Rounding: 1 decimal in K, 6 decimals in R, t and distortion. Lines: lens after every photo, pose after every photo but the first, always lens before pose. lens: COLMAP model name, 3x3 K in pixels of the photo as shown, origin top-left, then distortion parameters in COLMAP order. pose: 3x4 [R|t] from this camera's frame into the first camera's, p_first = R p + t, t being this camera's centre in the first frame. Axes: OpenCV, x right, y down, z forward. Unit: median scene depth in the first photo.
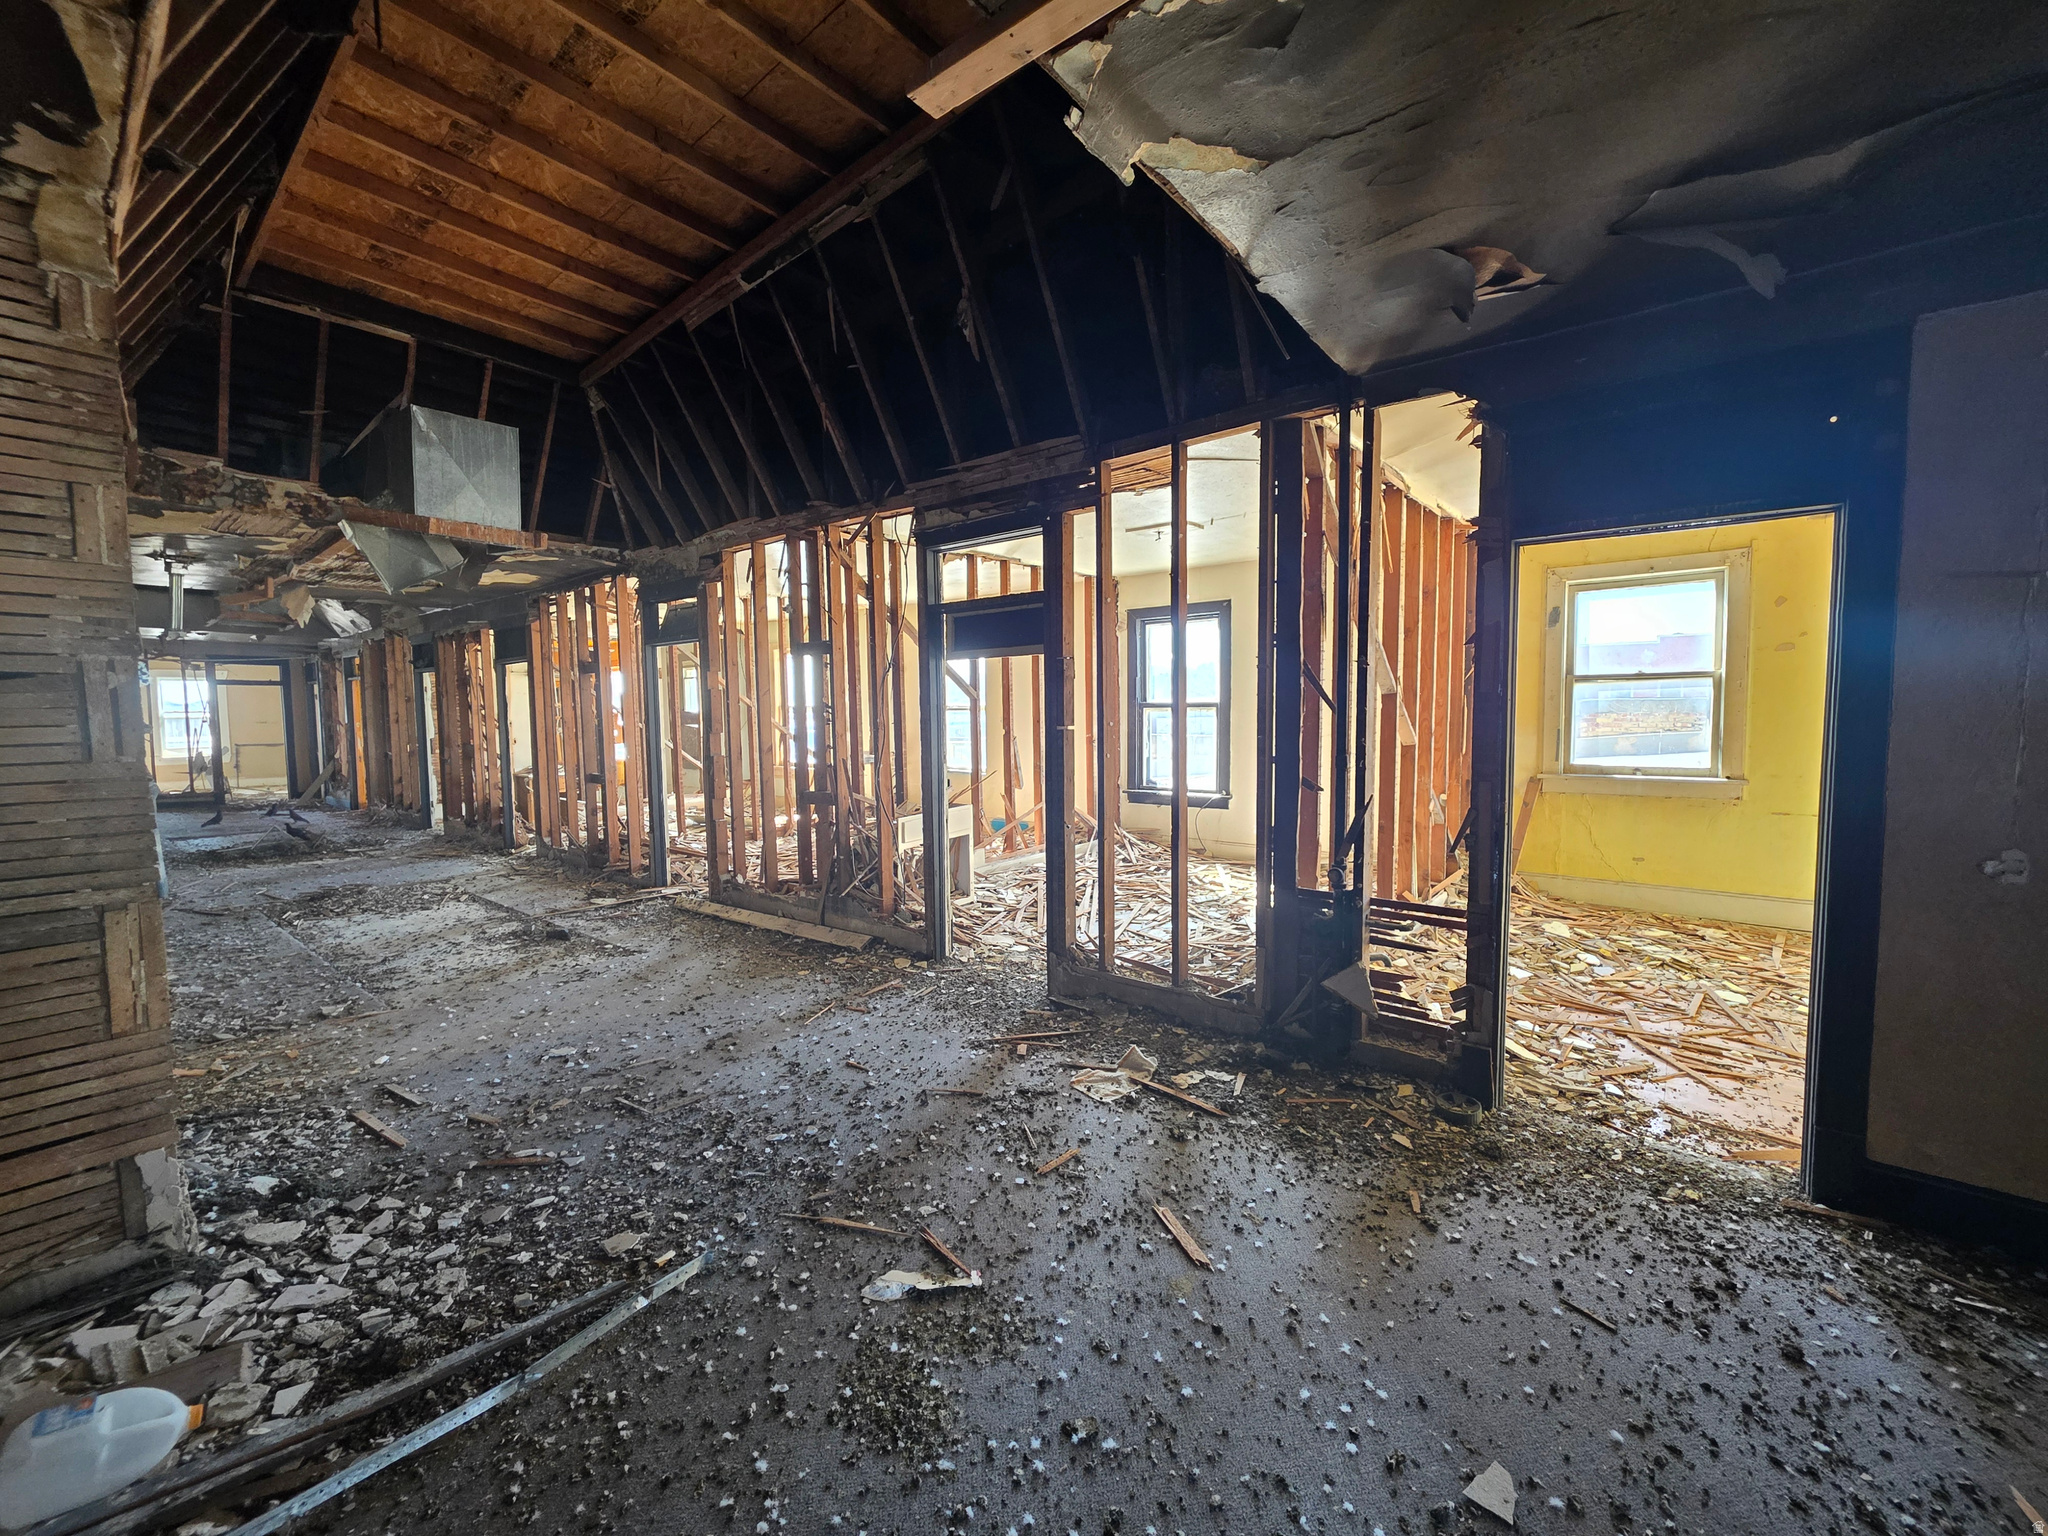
lens RADIAL K [[818.1, 0, 1024.4], [0, 818.1, 758.6], [0, 0, 1]] dist [0.004602, 0.000143]
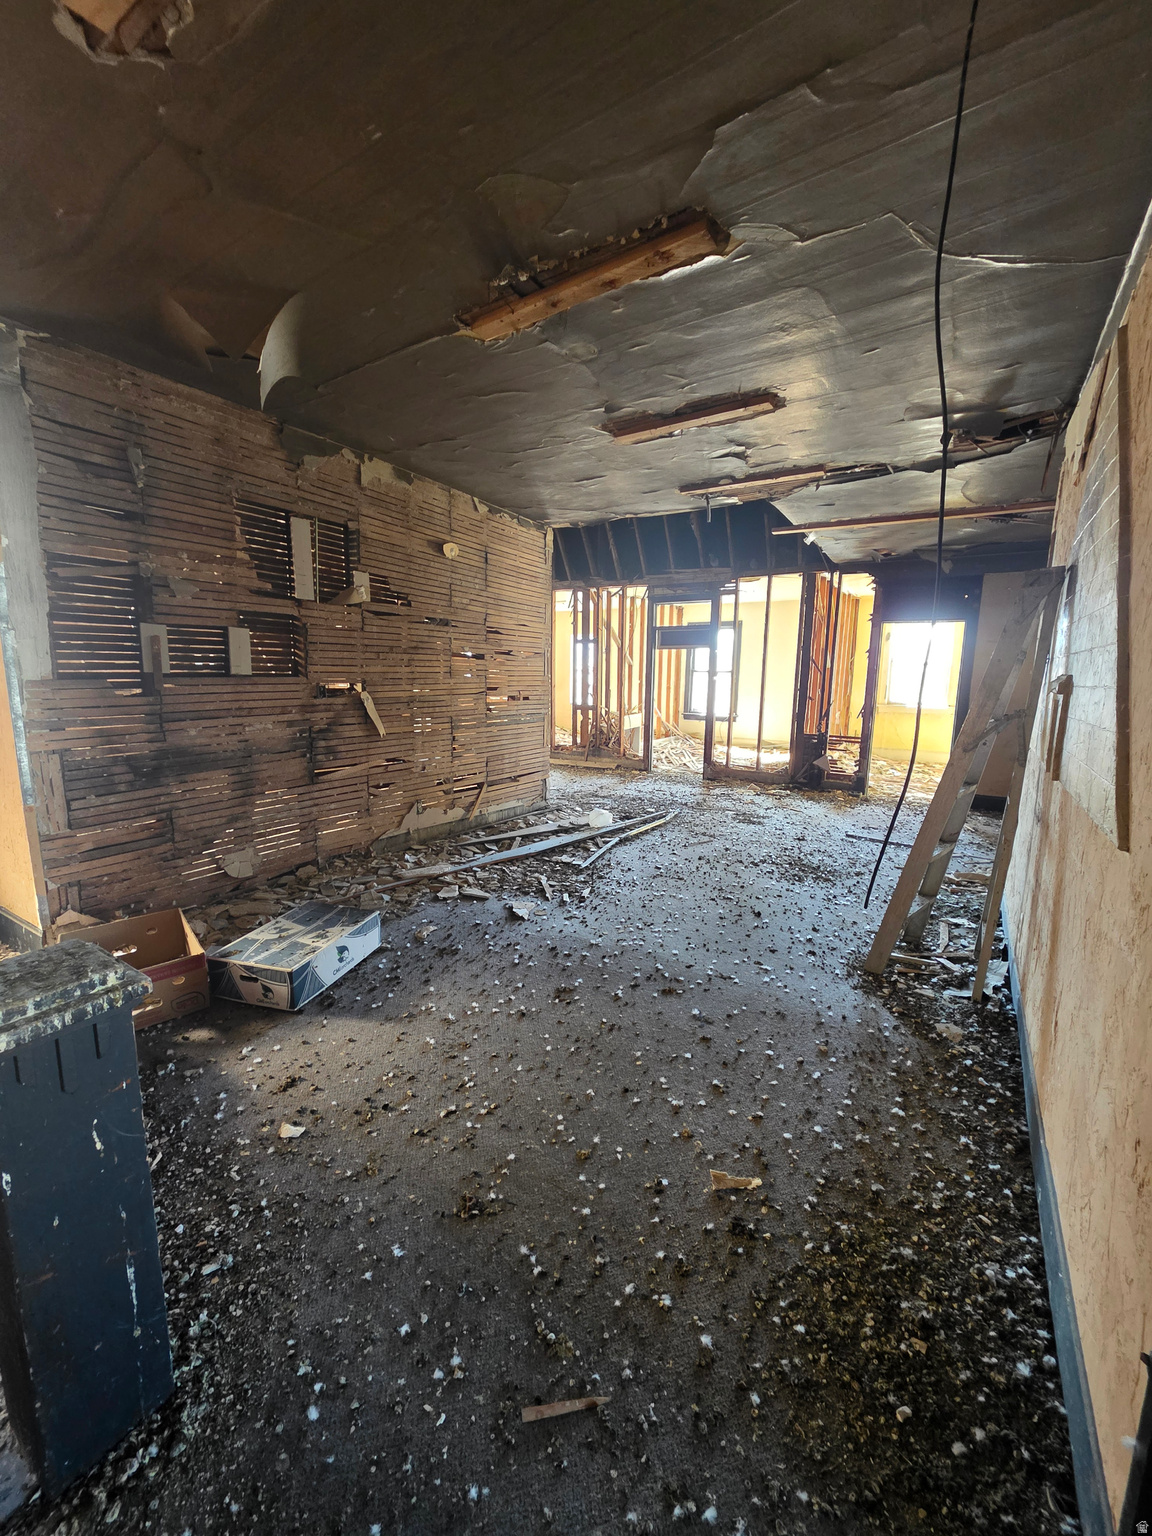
lens RADIAL K [[613.6, 0, 571.2], [0, 613.6, 775.9], [0, 0, 1]] dist [0.004602, 0.000143]
pose [[0.995067, 0.003652, 0.099137, -0.621974], [-0.014561, 0.993876, 0.109536, 0.069363], [-0.098130, -0.110439, 0.989027, -0.968110]]
